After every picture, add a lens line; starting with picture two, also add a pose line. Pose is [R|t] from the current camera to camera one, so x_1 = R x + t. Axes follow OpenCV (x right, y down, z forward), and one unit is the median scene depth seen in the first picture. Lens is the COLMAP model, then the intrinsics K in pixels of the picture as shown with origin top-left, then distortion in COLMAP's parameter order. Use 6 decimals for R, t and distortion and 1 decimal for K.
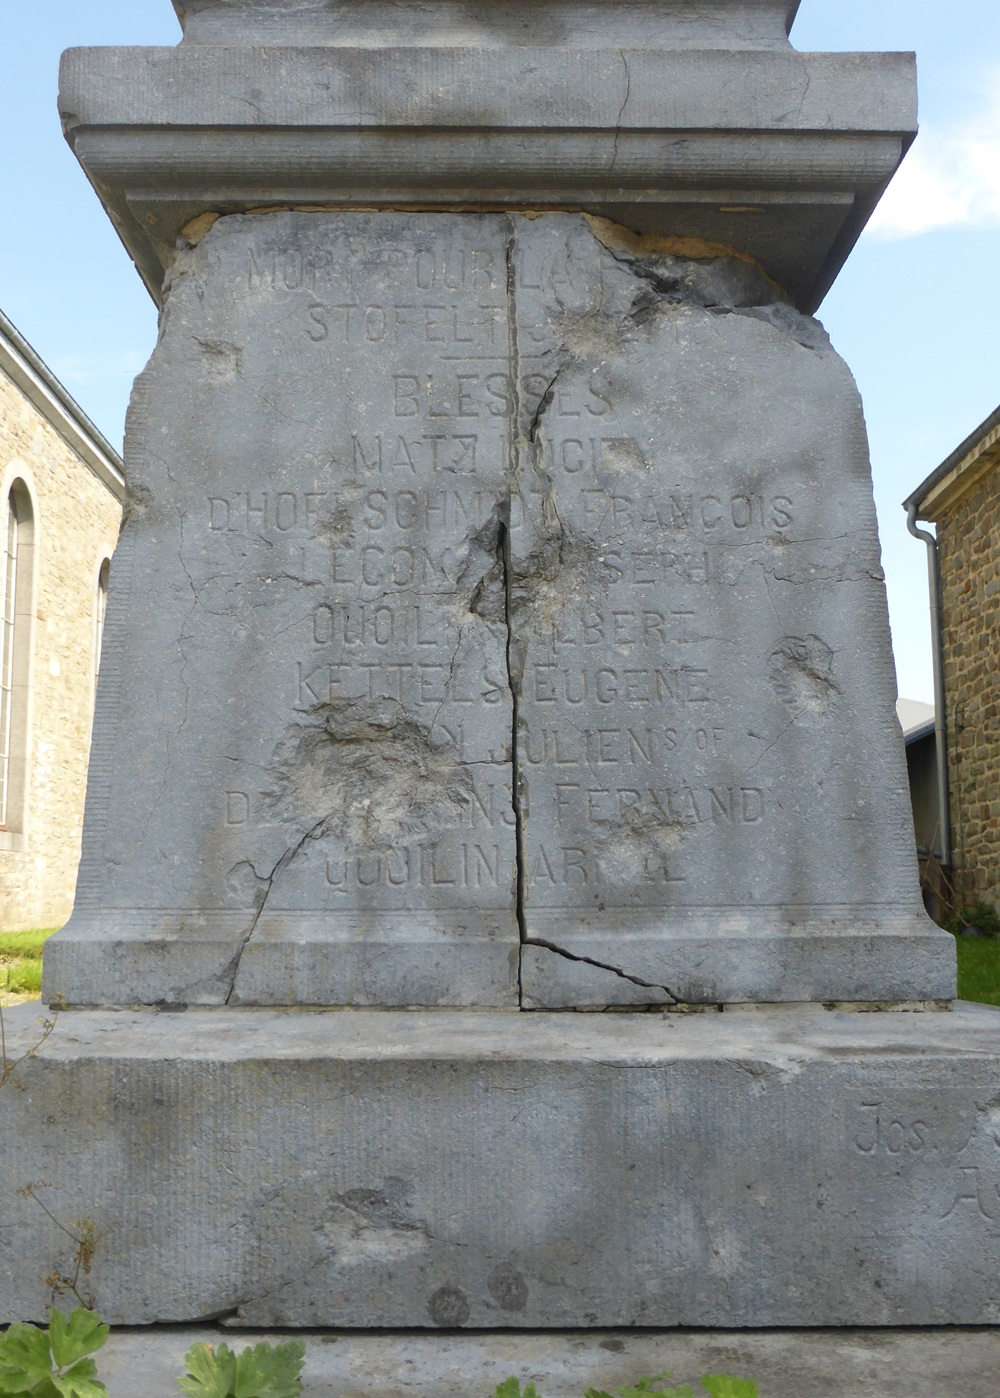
lens RADIAL K [[1506.3, 0, 502.3], [0, 1506.3, 705.1], [0, 0, 1]] dist [-0.040118, 0.000000]
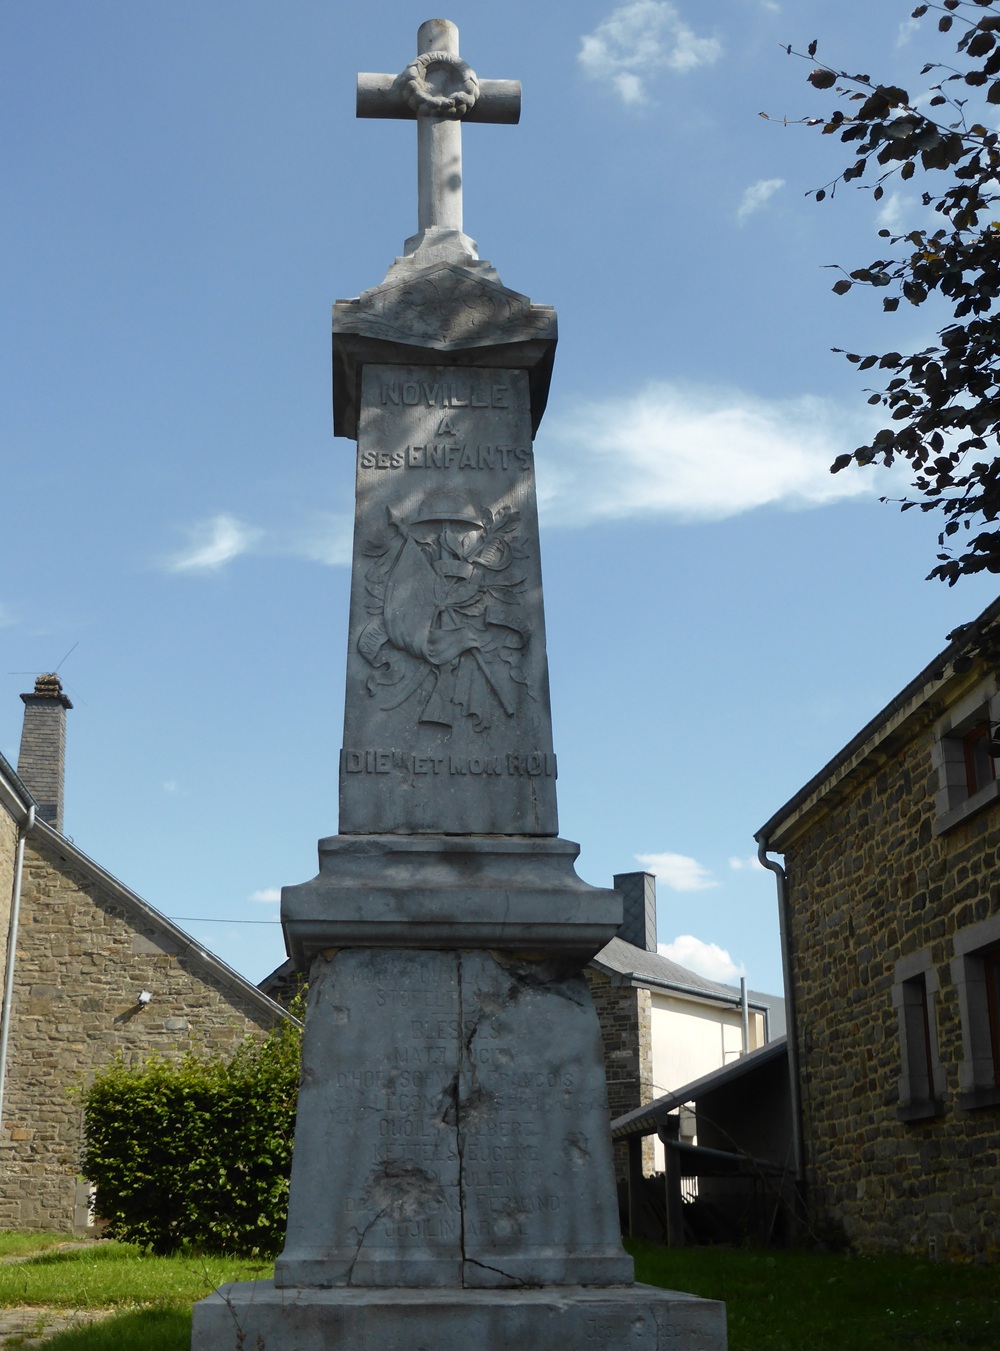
lens RADIAL K [[1606.2, 0, 491.7], [0, 1606.2, 671.1], [0, 0, 1]] dist [-0.055637, 0.000000]
pose [[0.996839, 0.024351, 0.075625, -0.157202], [-0.009110, 0.980625, -0.195684, -0.273782], [-0.078924, 0.194376, 0.977747, -1.716289]]
